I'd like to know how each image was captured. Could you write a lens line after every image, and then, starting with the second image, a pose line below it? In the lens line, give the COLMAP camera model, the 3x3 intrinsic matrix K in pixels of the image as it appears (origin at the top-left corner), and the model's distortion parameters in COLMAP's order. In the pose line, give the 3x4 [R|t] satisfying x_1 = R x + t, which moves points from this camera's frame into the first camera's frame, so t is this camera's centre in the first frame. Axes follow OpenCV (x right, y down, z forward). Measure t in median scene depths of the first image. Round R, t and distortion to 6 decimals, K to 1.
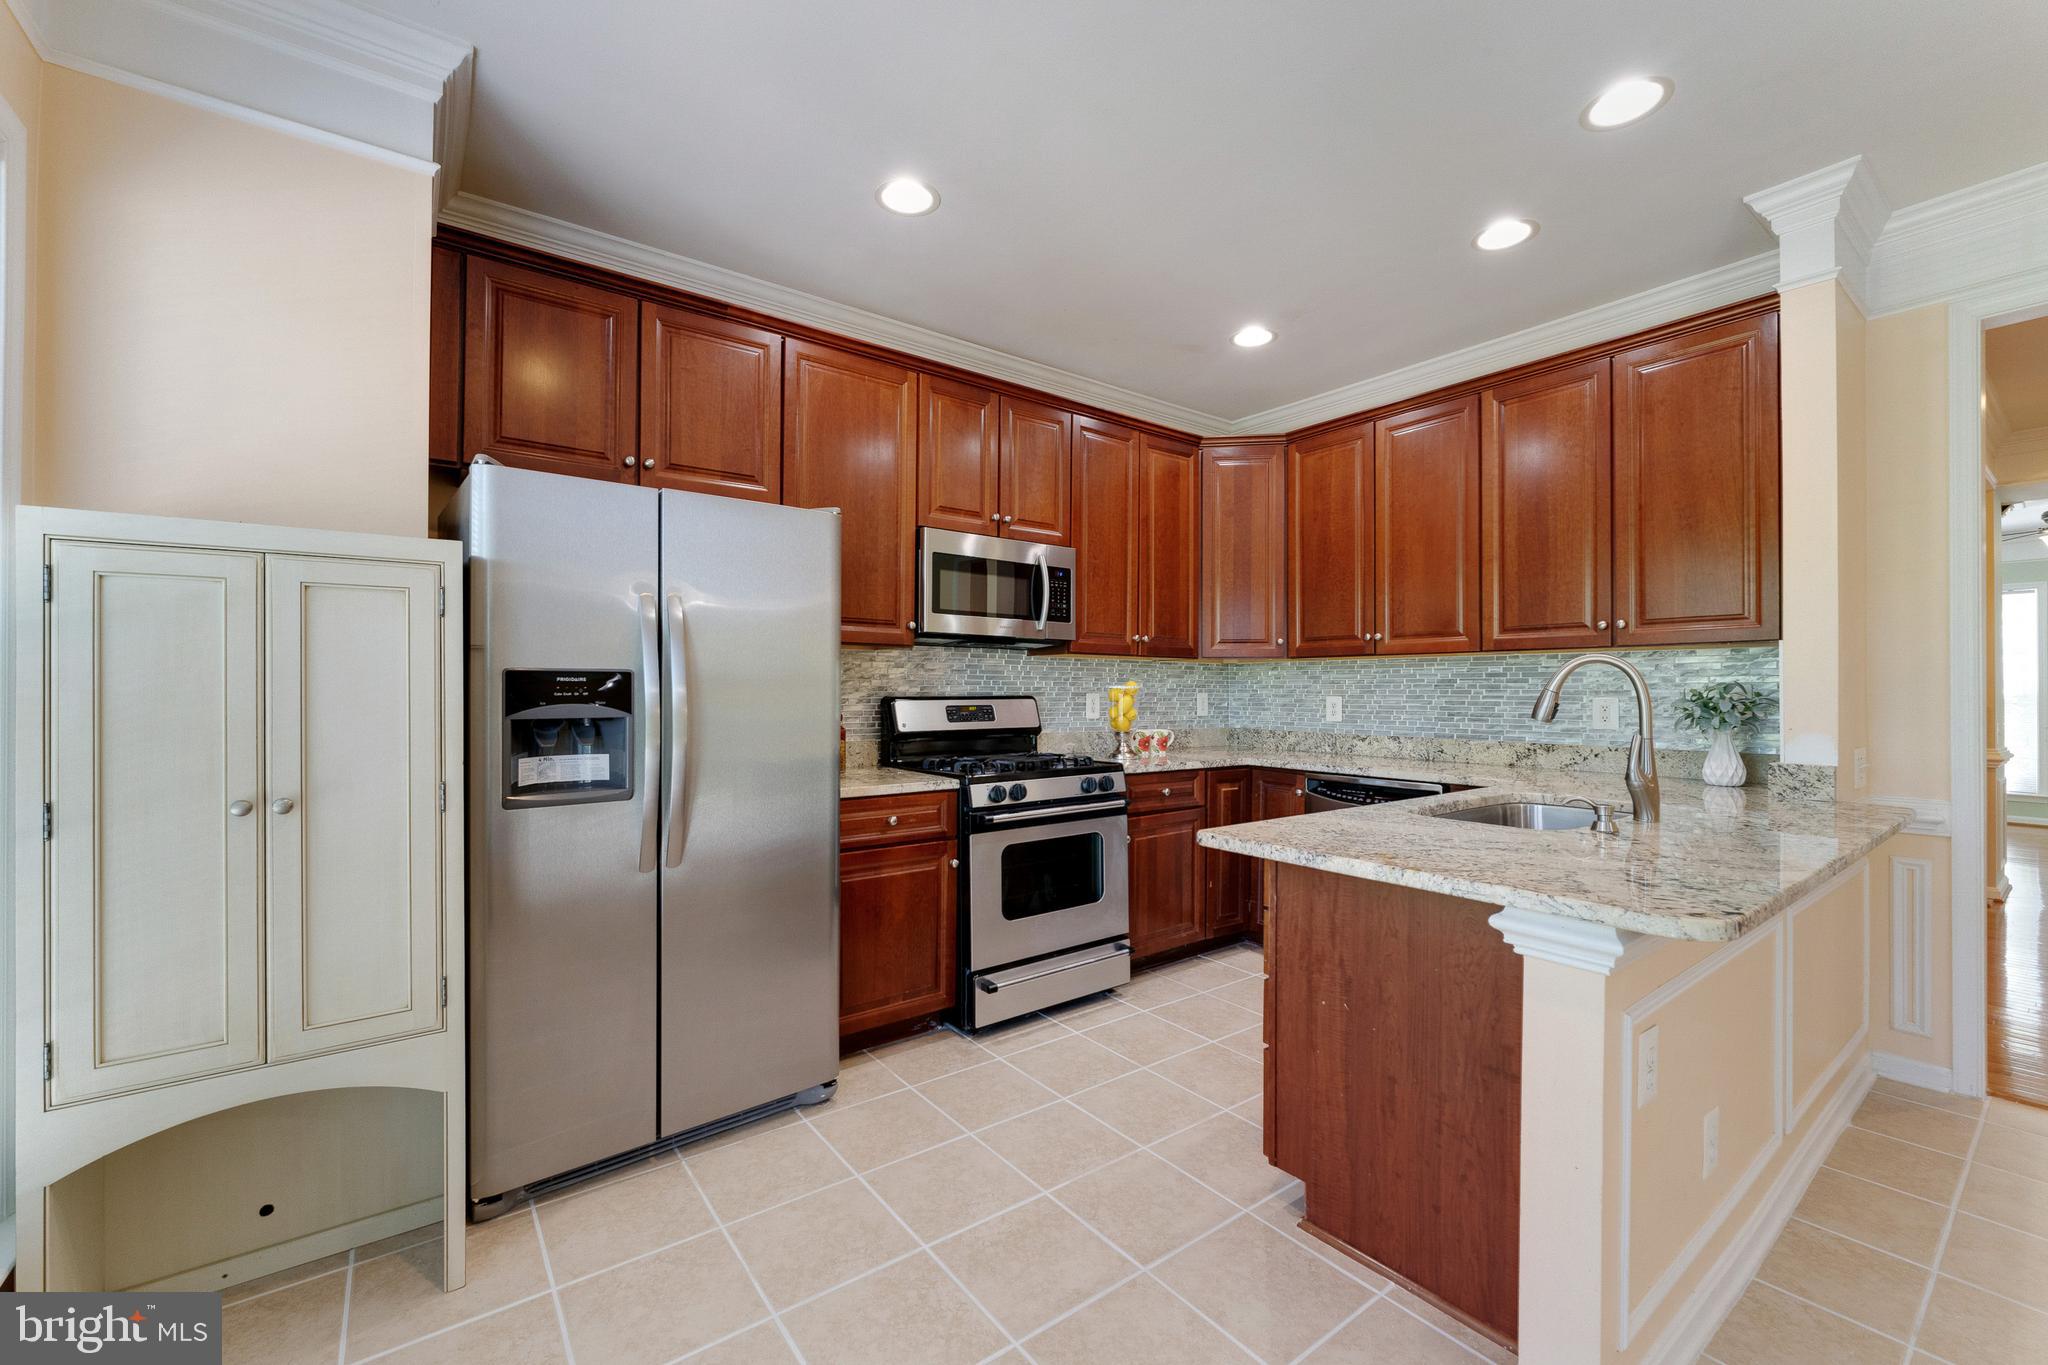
lens RADIAL K [[830.9, 0, 1037.0], [0, 830.9, 689.1], [0, 0, 1]] dist [0.000726, -0.000660]
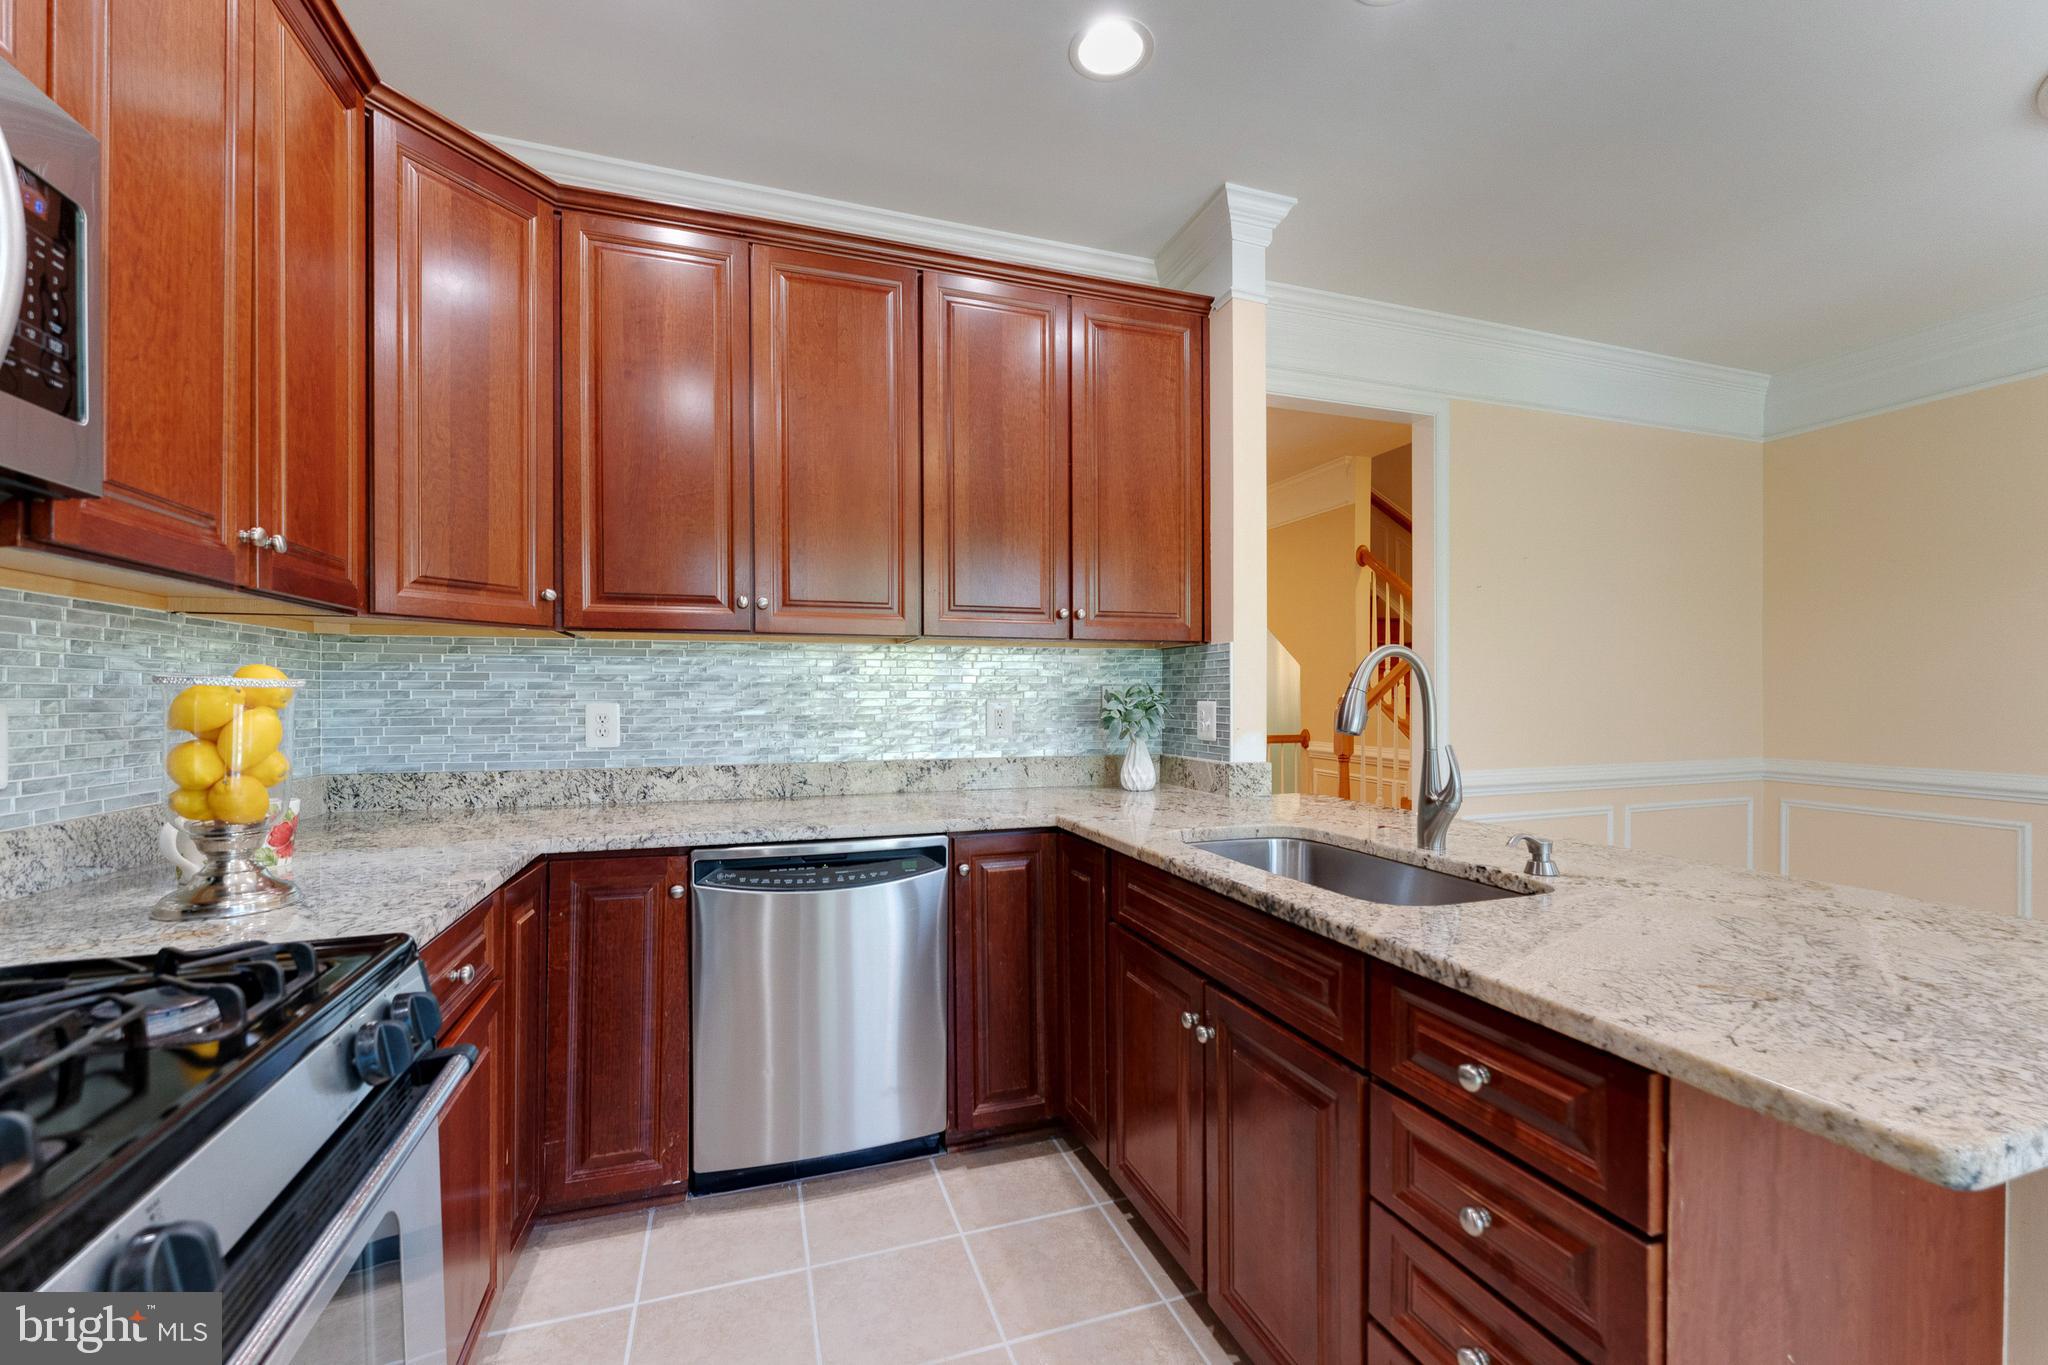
lens RADIAL K [[830.9, 0, 1016.0], [0, 830.9, 693.4], [0, 0, 1]] dist [0.000726, -0.000660]
pose [[0.324112, -0.002541, 0.946015, -0.102361], [0.000853, 0.999997, 0.002394, 0.001164], [-0.946018, 0.000031, 0.324113, 0.644044]]
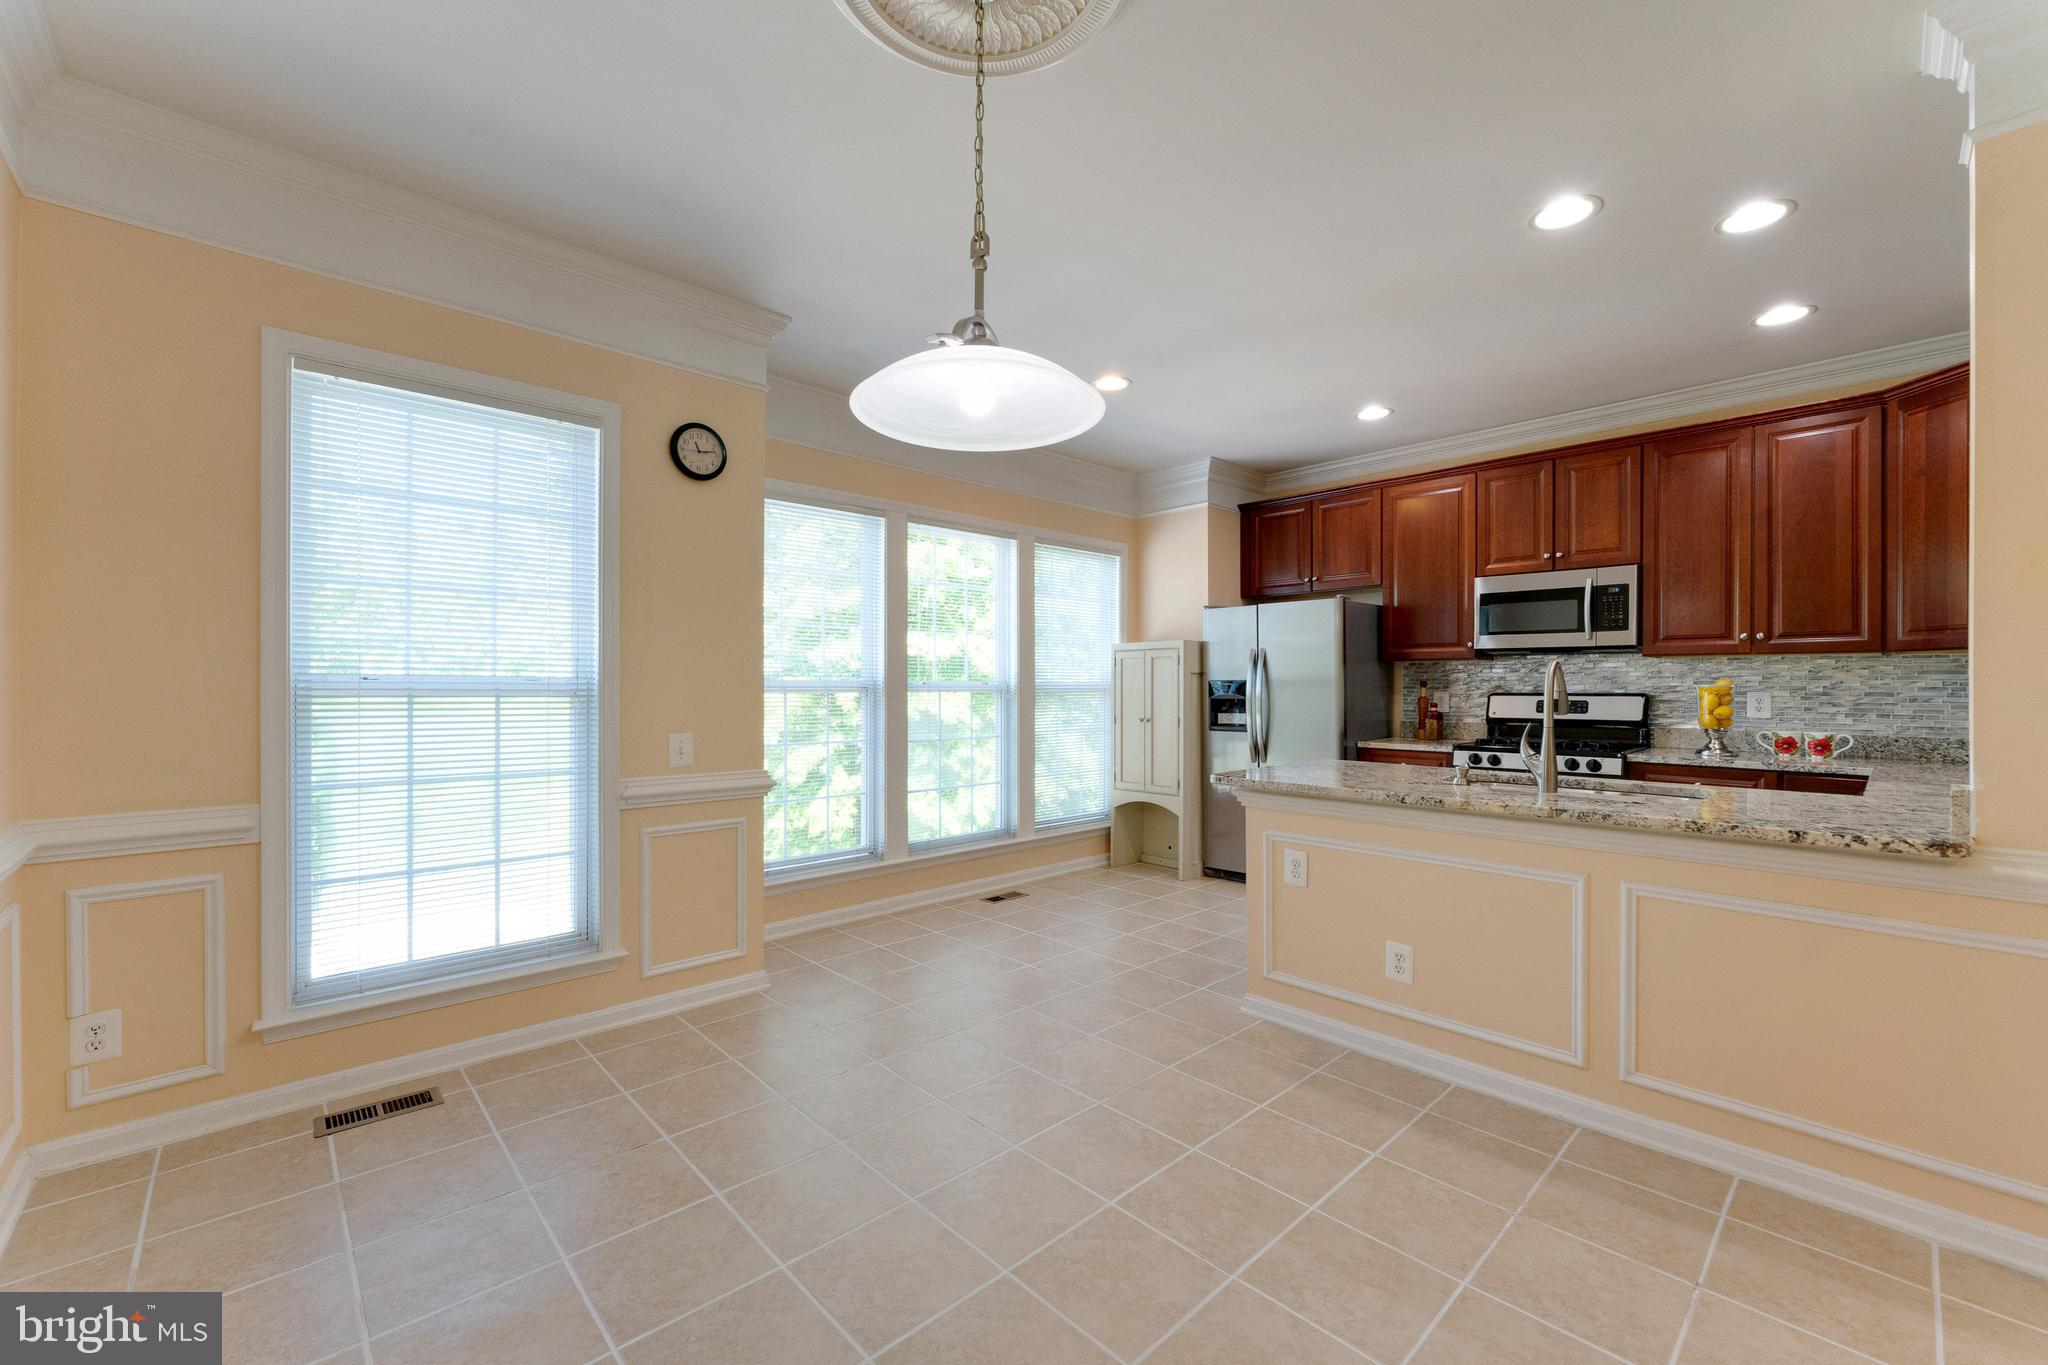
lens RADIAL K [[830.9, 0, 1022.2], [0, 830.9, 687.3], [0, 0, 1]] dist [0.000726, -0.000660]
pose [[0.096881, -0.003783, -0.995289, 1.086325], [-0.001583, 0.999991, -0.003955, 0.005479], [0.995295, 0.001959, 0.096875, 0.050739]]
